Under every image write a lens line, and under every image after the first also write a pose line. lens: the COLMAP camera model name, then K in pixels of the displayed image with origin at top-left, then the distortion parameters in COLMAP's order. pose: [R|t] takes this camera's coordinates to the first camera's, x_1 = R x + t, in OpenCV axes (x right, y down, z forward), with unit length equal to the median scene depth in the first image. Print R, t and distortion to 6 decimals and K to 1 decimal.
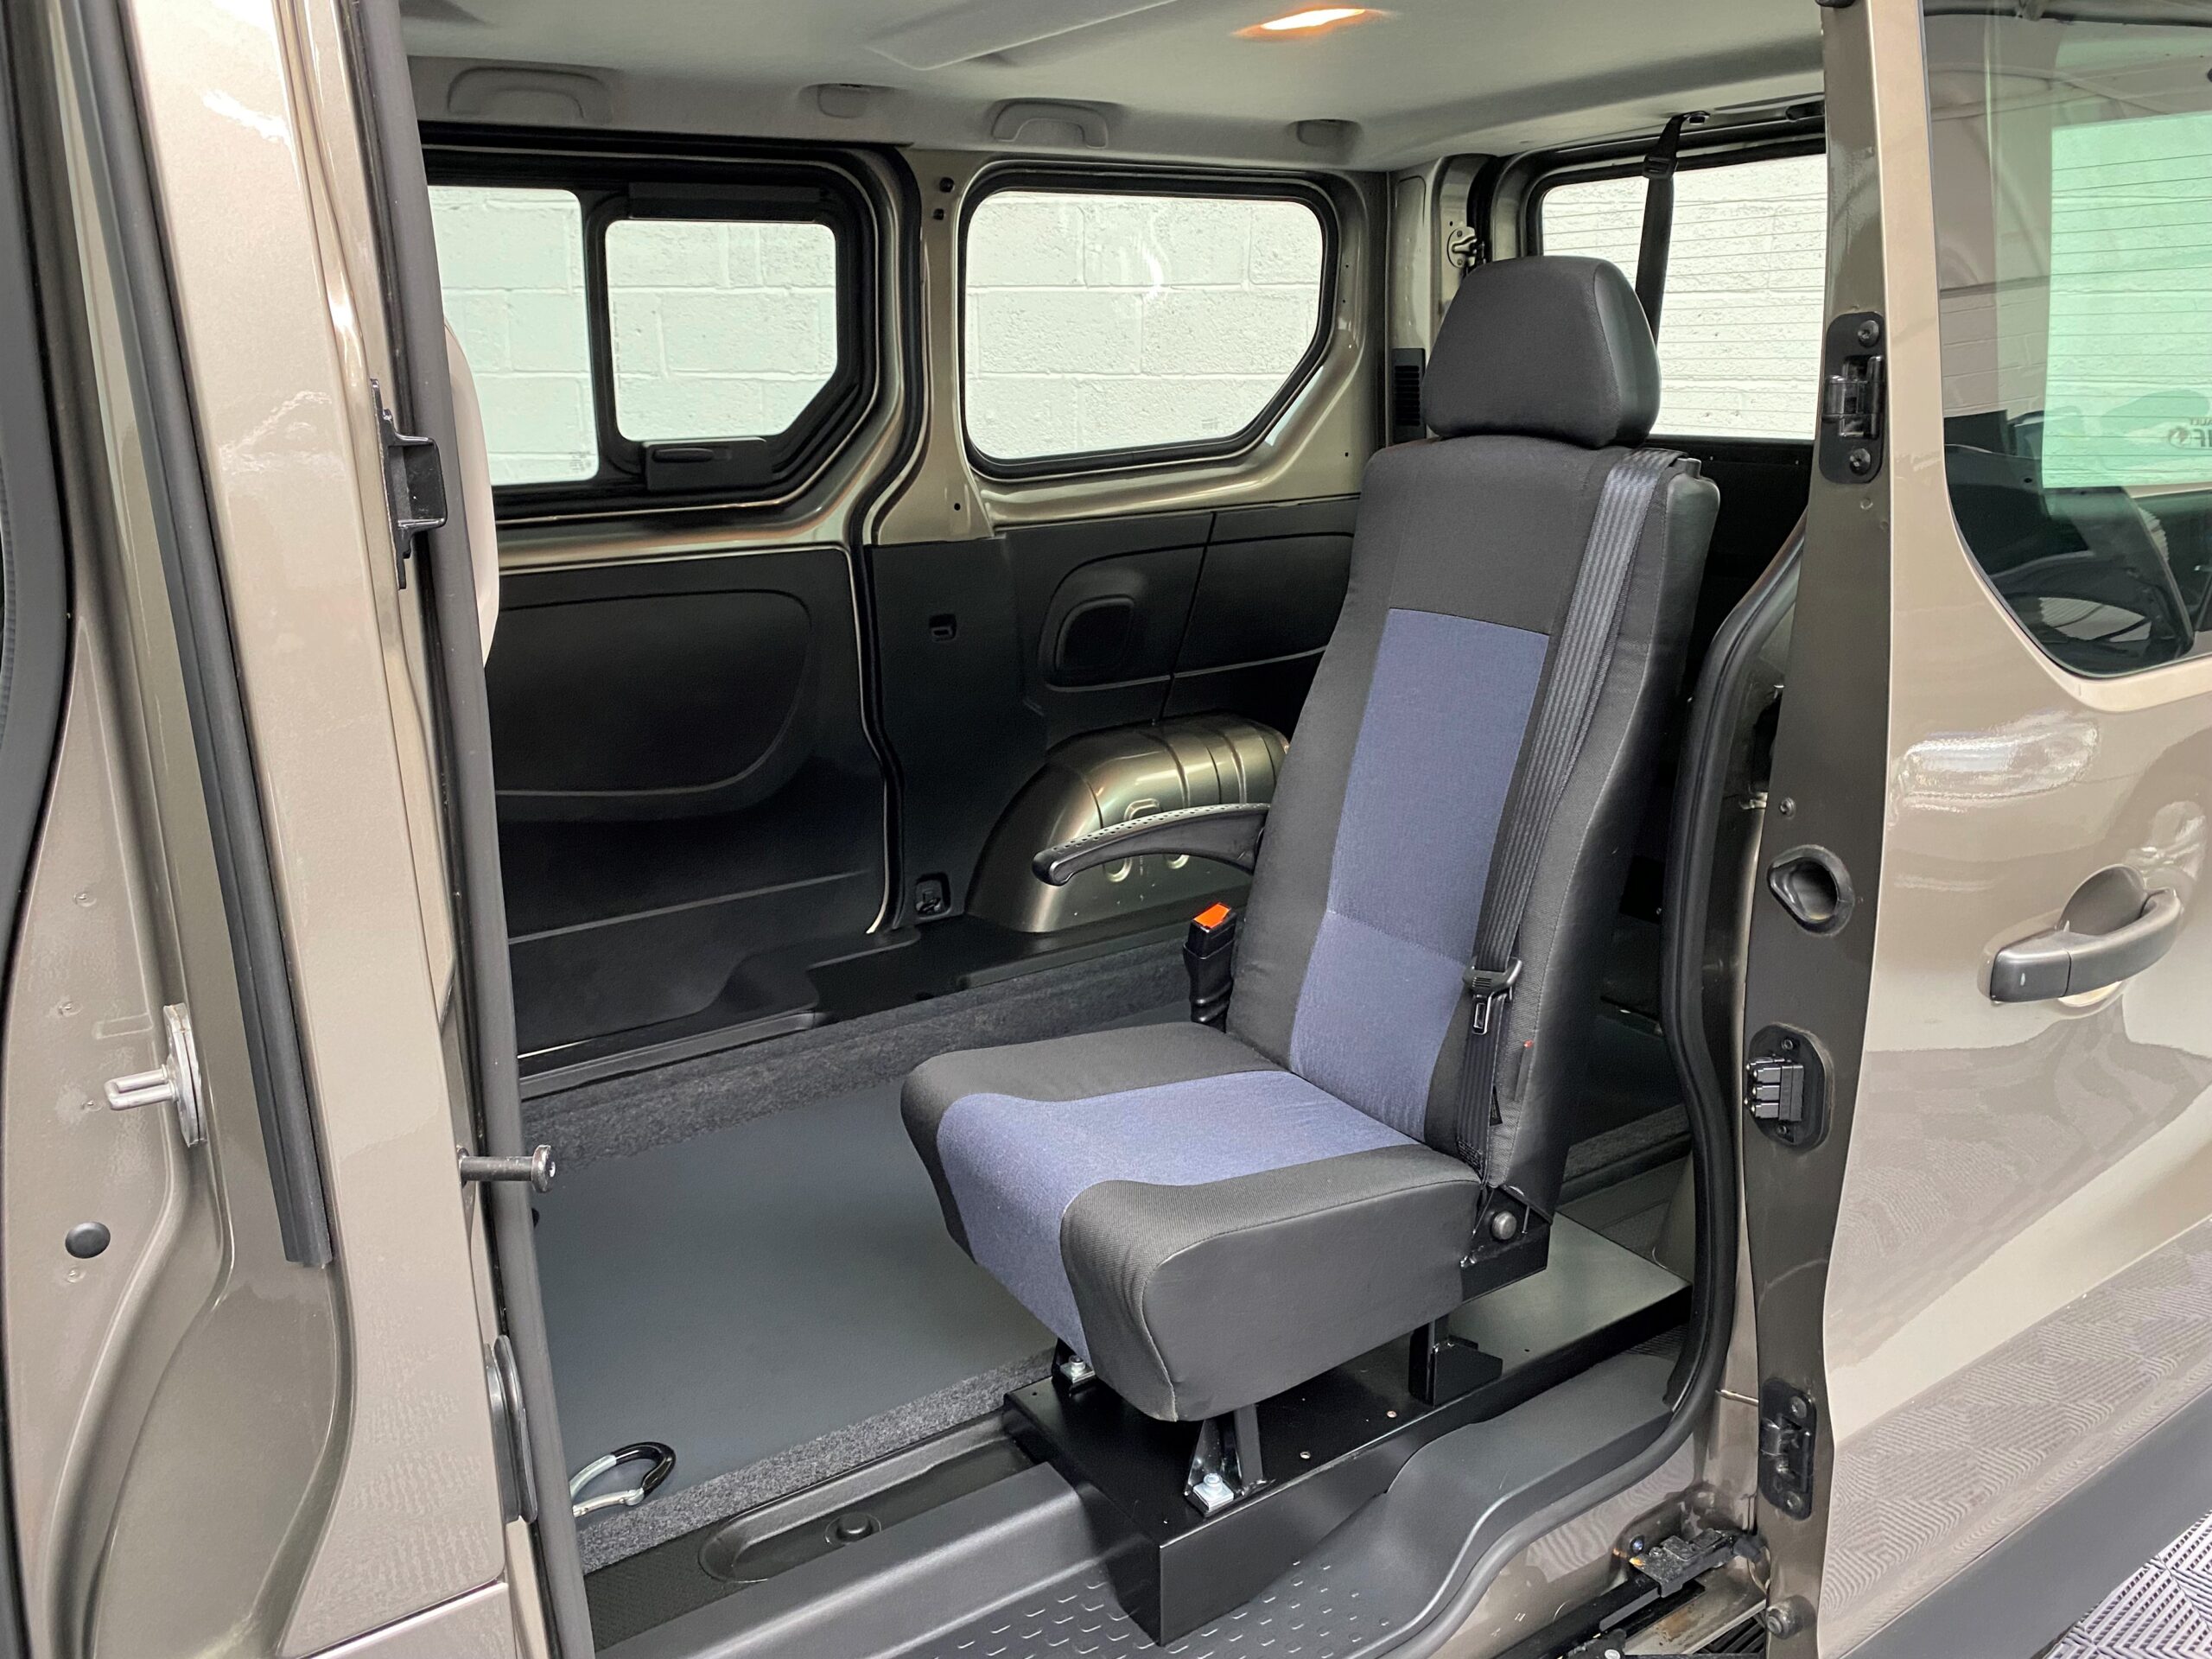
lens RADIAL K [[1651.6, 0, 1100.2], [0, 1651.6, 835.1], [0, 0, 1]] dist [0.106310, -0.227690]
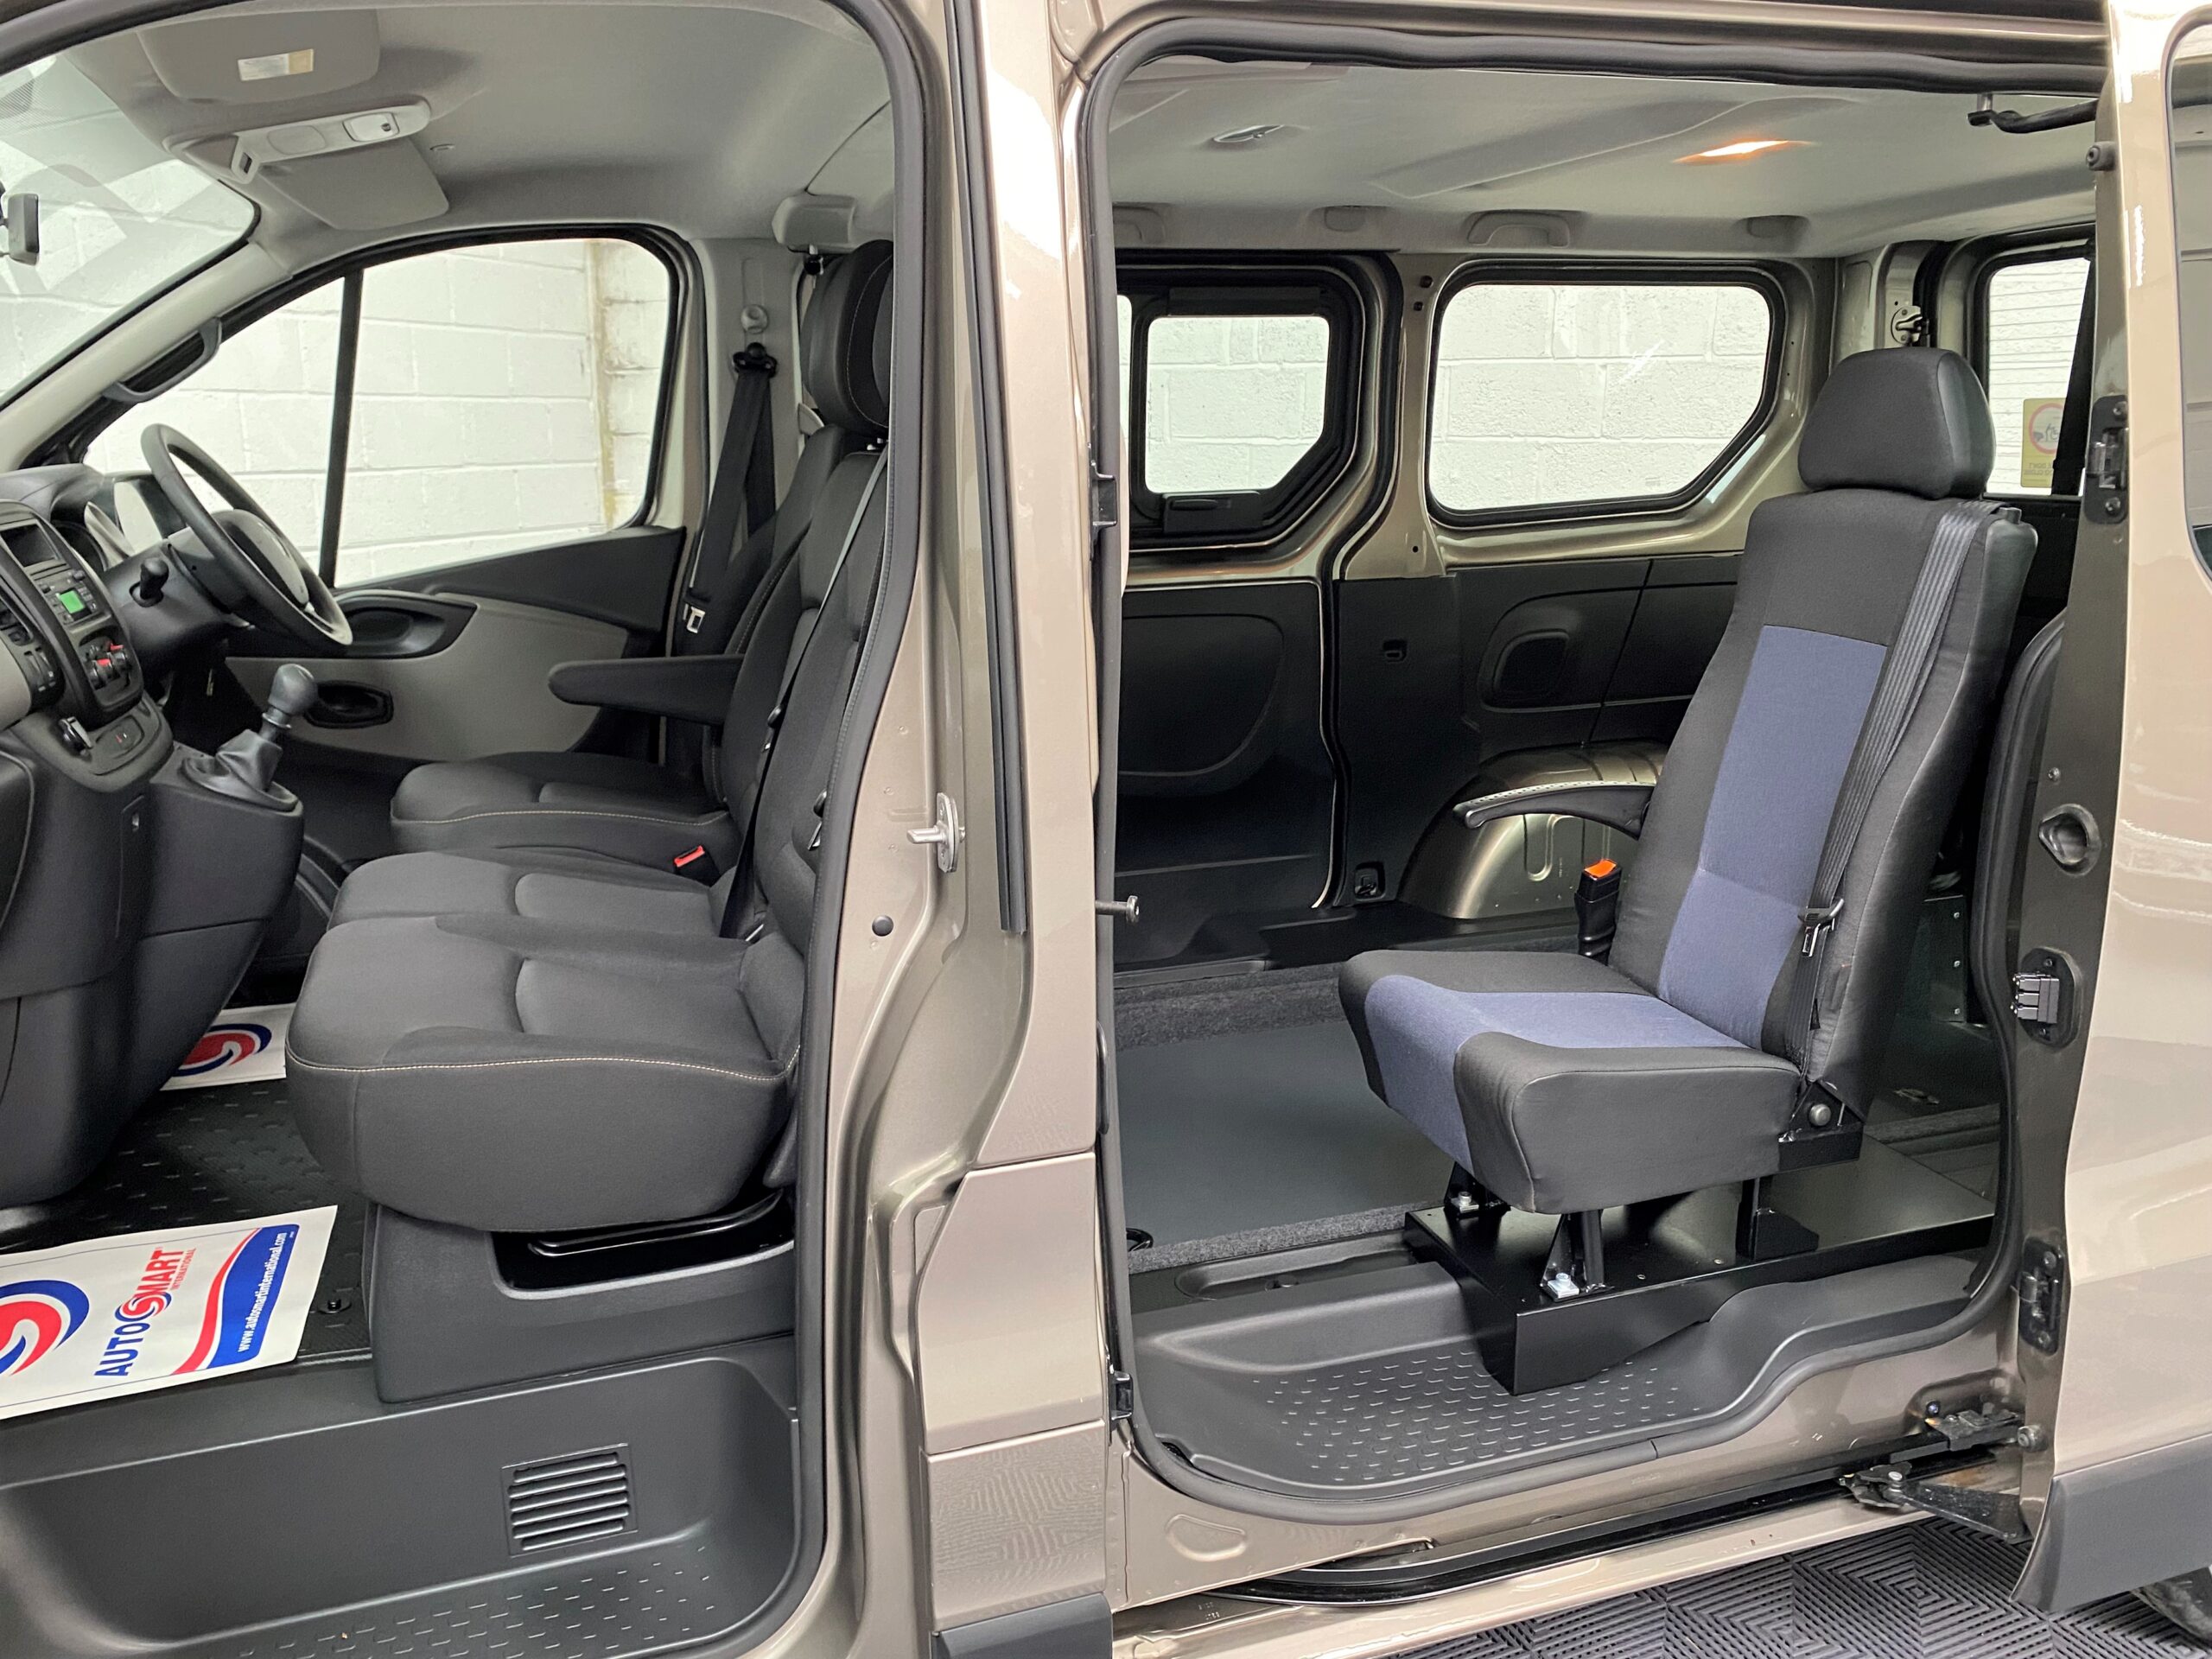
lens RADIAL K [[1683.0, 0, 1098.3], [0, 1683.0, 819.0], [0, 0, 1]] dist [0.021722, -0.012630]
pose [[0.963818, 0.063681, -0.258845, 0.030986], [-0.075783, 0.996436, -0.037037, 0.090759], [0.255564, 0.055313, 0.965209, -0.332736]]
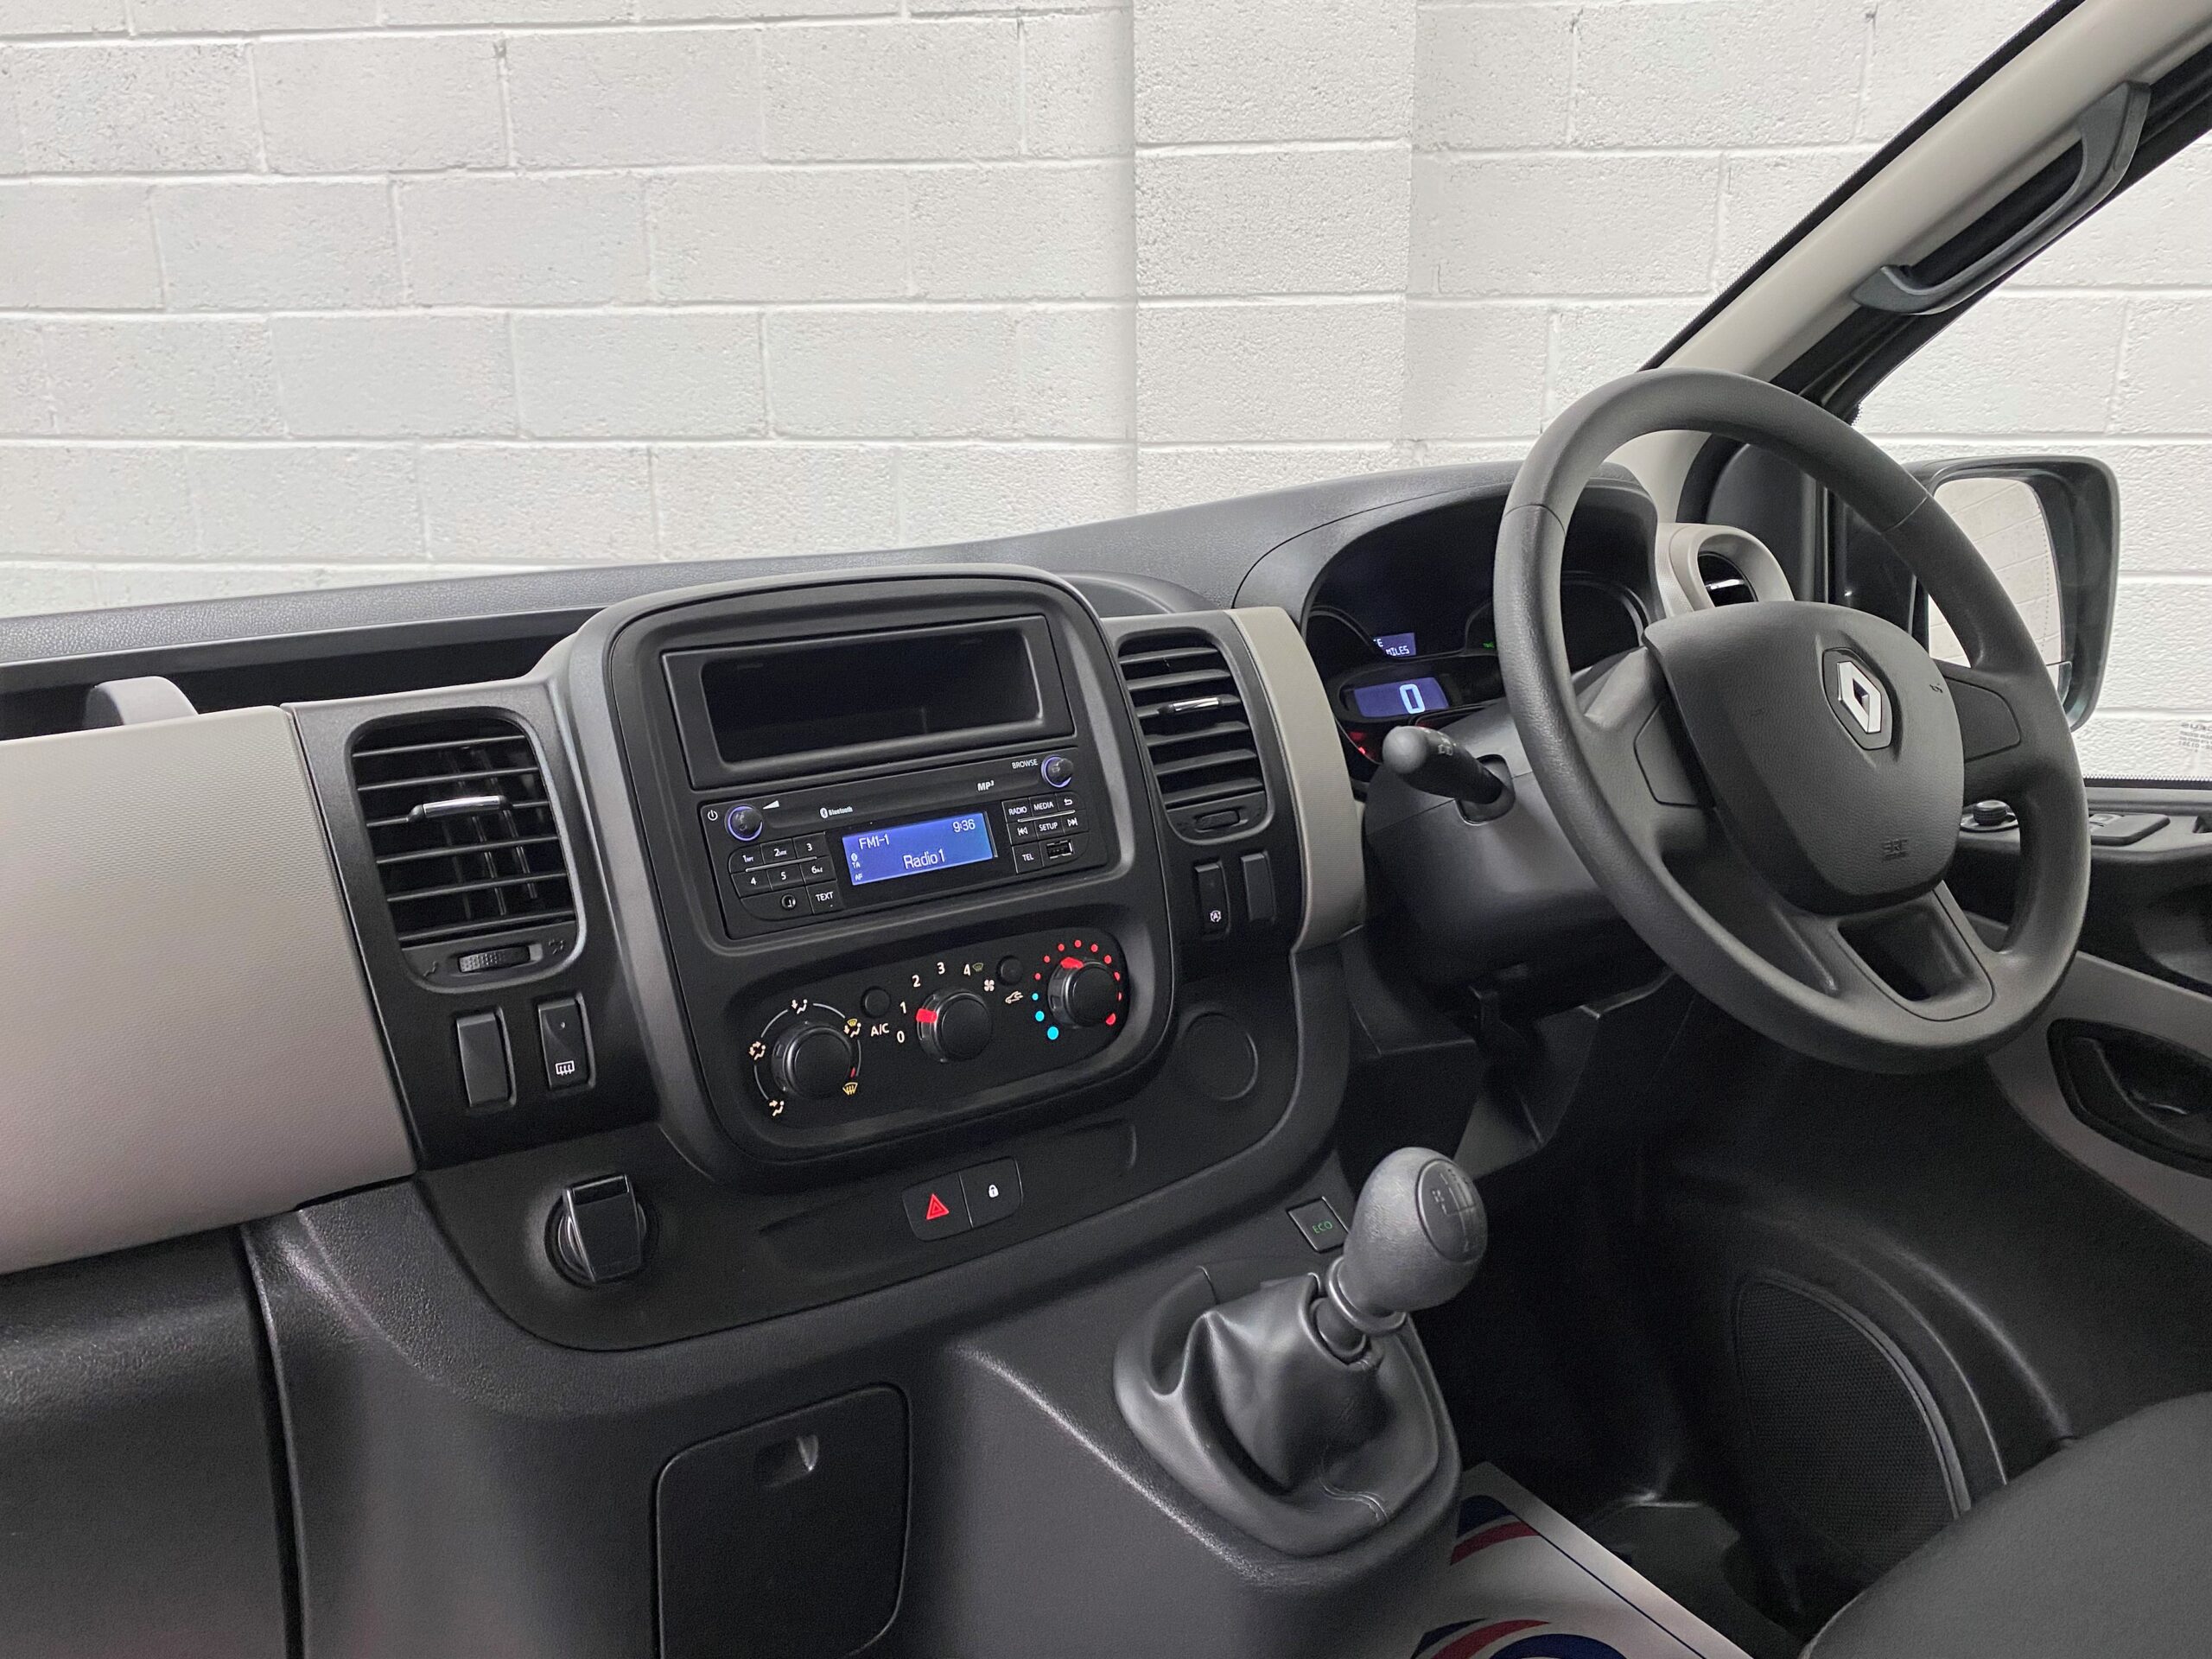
lens RADIAL K [[1744.2, 0, 1052.8], [0, 1744.2, 821.7], [0, 0, 1]] dist [0.001840, -0.002498]
pose [[-0.013217, 0.271050, -0.962475, -0.526267], [-0.268110, 0.926351, 0.264558, -0.190758], [0.963298, 0.261546, 0.060428, 0.623670]]
